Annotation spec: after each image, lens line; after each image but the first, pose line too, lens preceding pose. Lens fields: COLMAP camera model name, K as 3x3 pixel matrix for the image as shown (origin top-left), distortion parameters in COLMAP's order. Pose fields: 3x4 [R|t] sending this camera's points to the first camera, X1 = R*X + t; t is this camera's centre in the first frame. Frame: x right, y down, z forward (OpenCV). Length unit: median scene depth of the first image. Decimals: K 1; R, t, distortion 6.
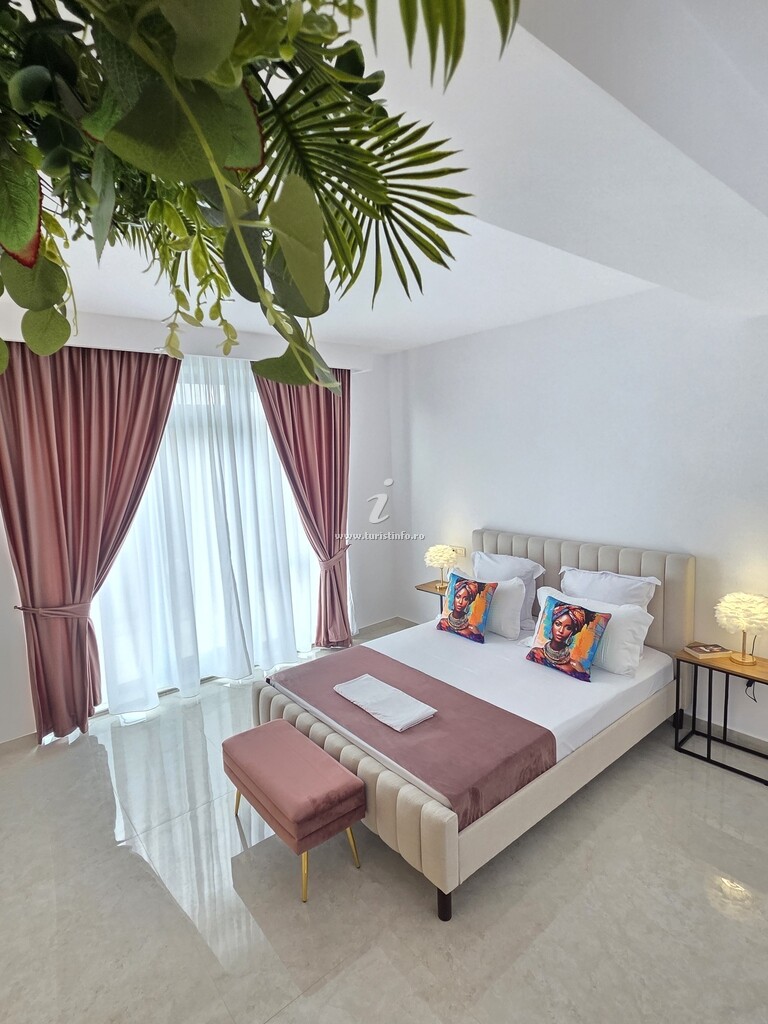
lens RADIAL K [[541.0, 0, 380.1], [0, 541.0, 509.9], [0, 0, 1]] dist [0.000476, 0.000026]
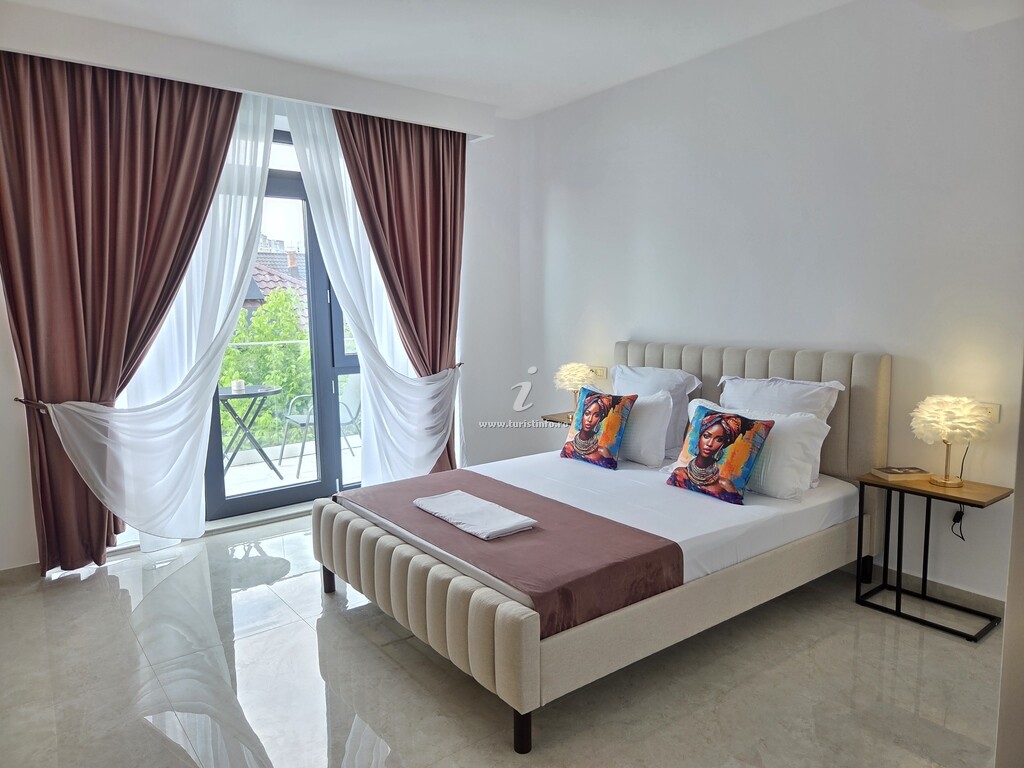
lens RADIAL K [[709.7, 0, 515.9], [0, 709.7, 381.7], [0, 0, 1]] dist [0.053758, -0.040660]
pose [[0.999311, 0.028816, -0.023378, 0.076880], [-0.028786, 0.999584, 0.001607, 0.138999], [0.023414, -0.000932, 0.999725, -0.028481]]
